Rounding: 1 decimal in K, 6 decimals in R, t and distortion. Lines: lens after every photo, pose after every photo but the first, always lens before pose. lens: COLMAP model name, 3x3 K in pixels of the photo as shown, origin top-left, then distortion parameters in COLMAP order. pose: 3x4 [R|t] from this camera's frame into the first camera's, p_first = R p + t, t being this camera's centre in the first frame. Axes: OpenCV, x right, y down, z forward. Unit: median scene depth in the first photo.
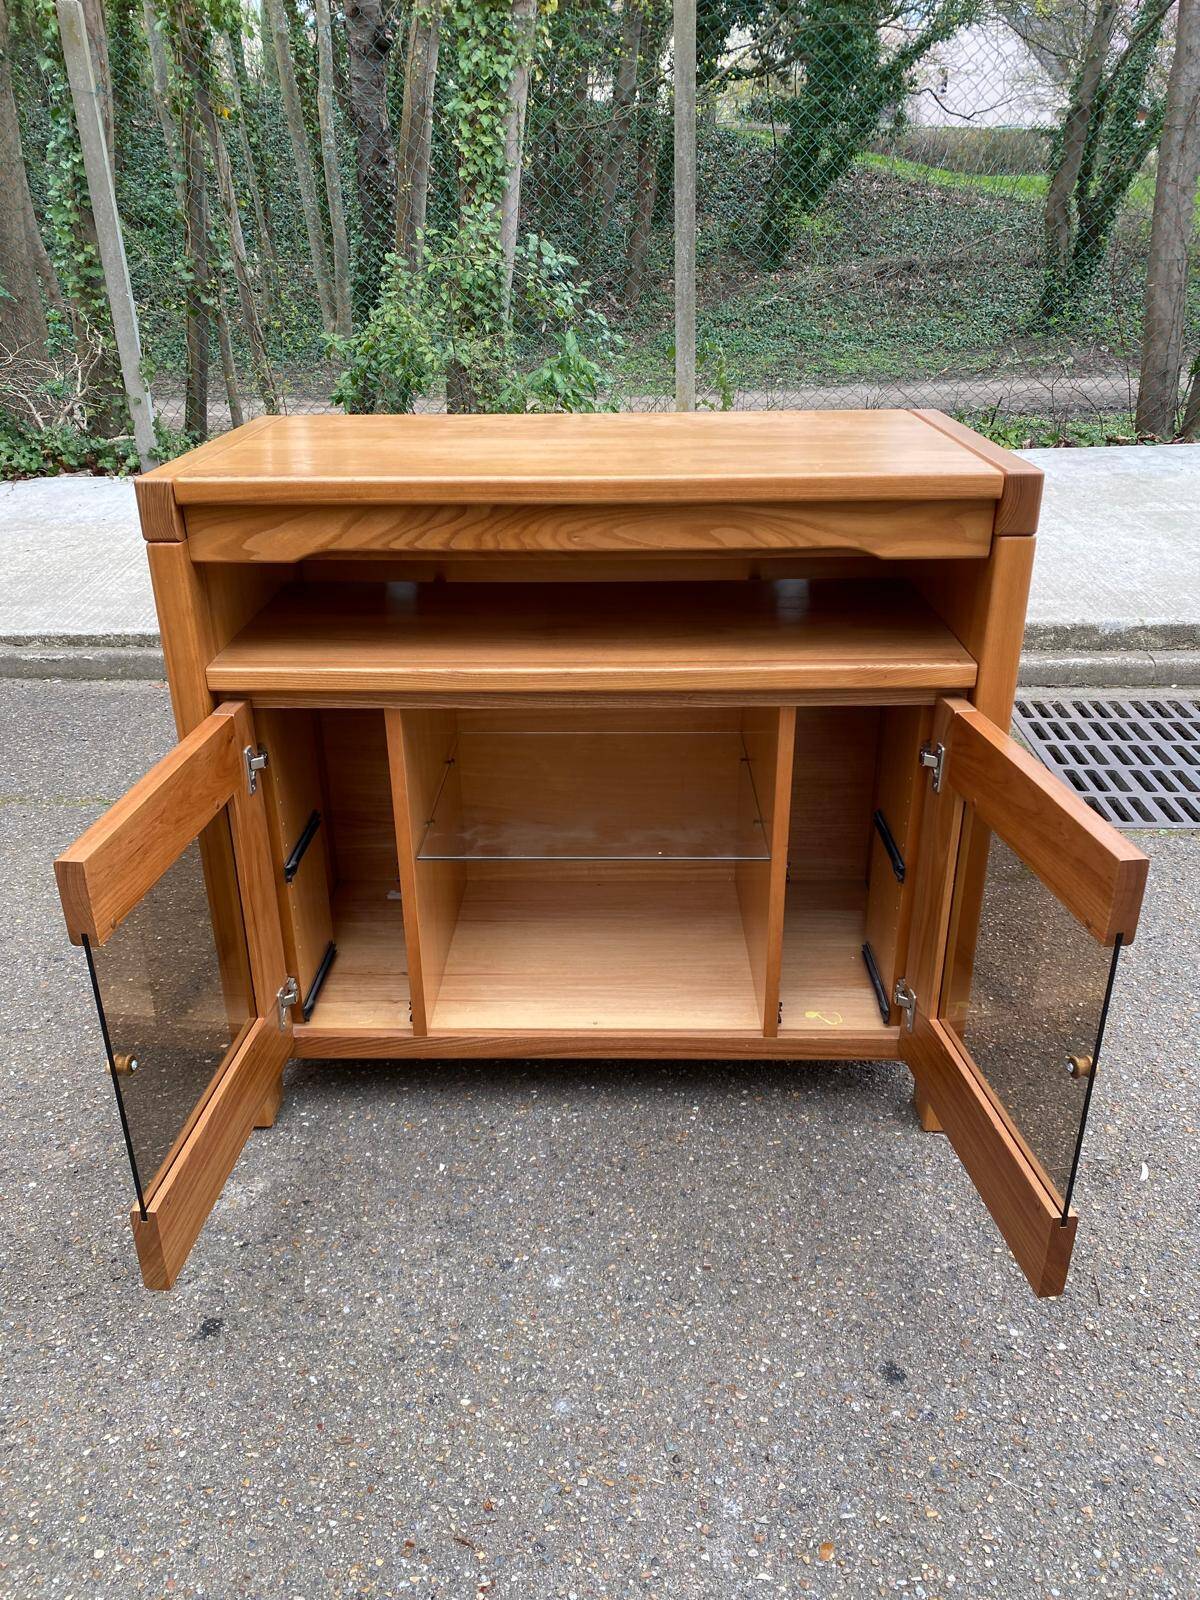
lens RADIAL K [[1206.7, 0, 599.8], [0, 1206.7, 803.3], [0, 0, 1]] dist [0.070529, -0.146691]
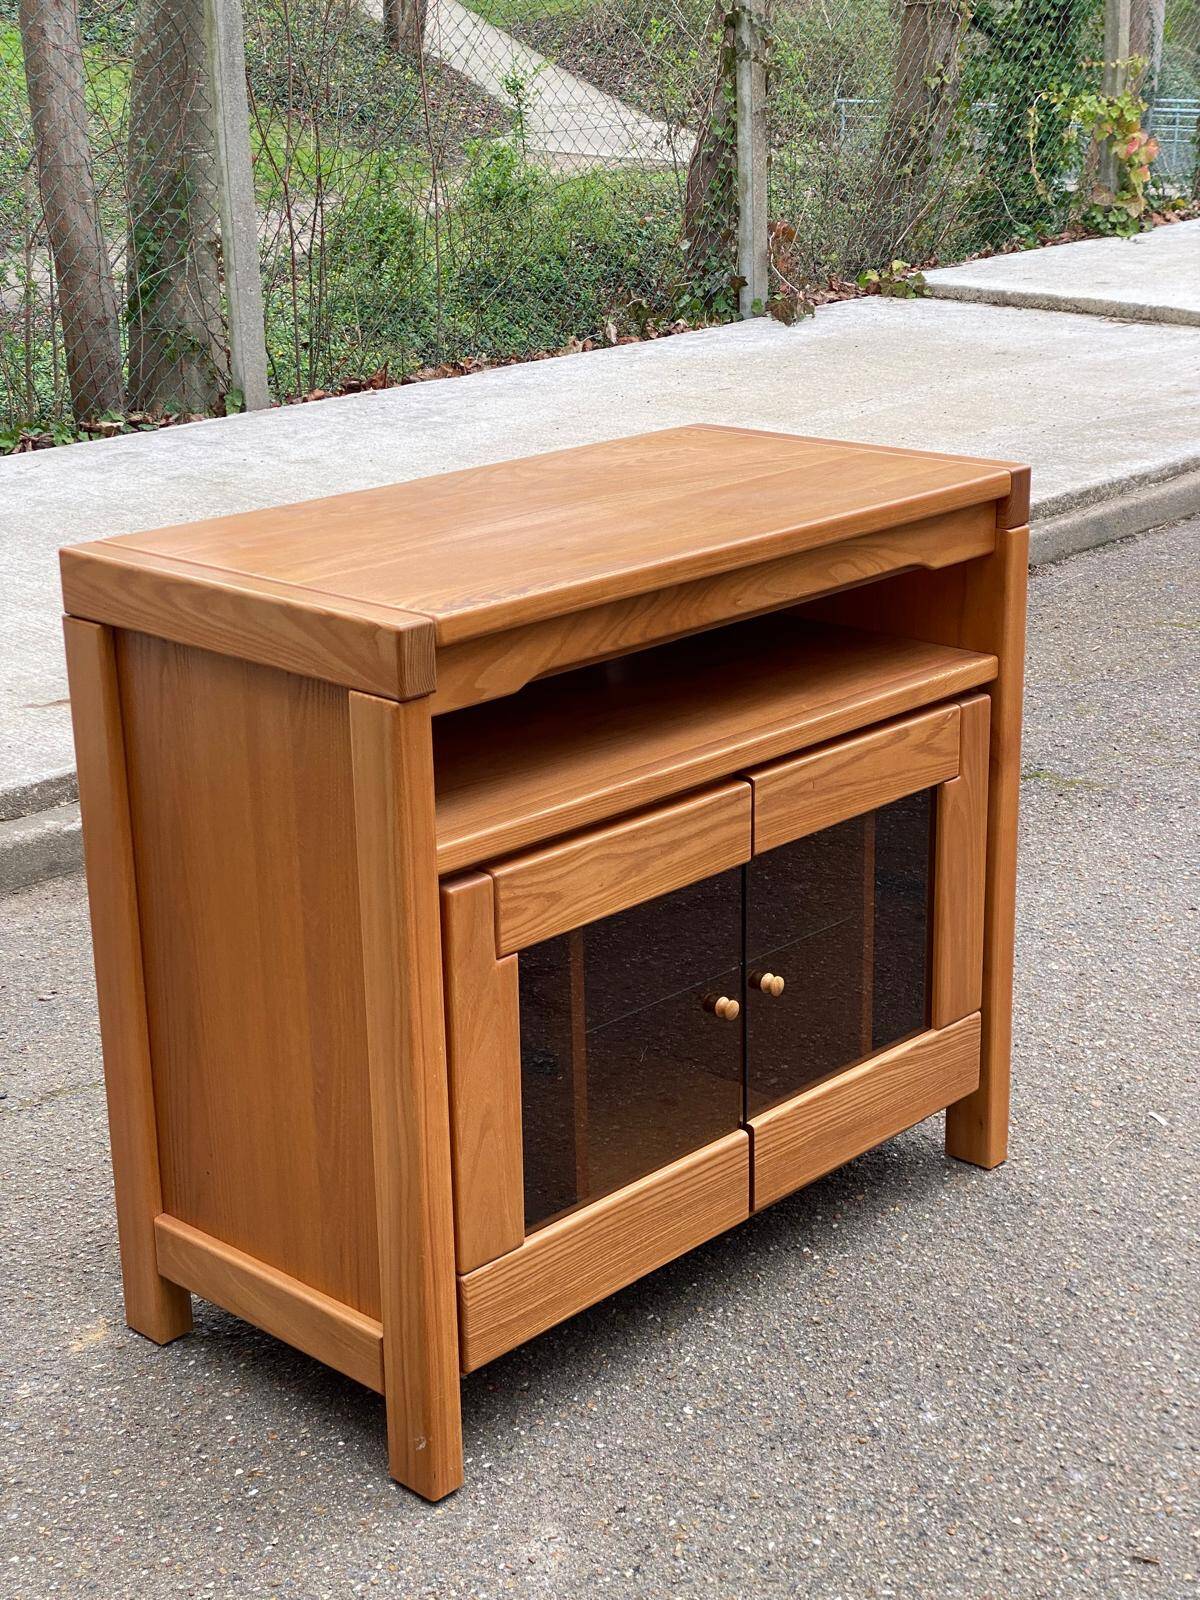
lens RADIAL K [[2348.8, 0, 626.4], [0, 2348.8, 800.4], [0, 0, 1]] dist [0.126335, 0.032087]
pose [[0.669539, -0.230625, 0.706067, -1.109660], [0.320484, 0.947238, 0.005496, -0.092019], [-0.670081, 0.222603, 0.708124, -0.140422]]
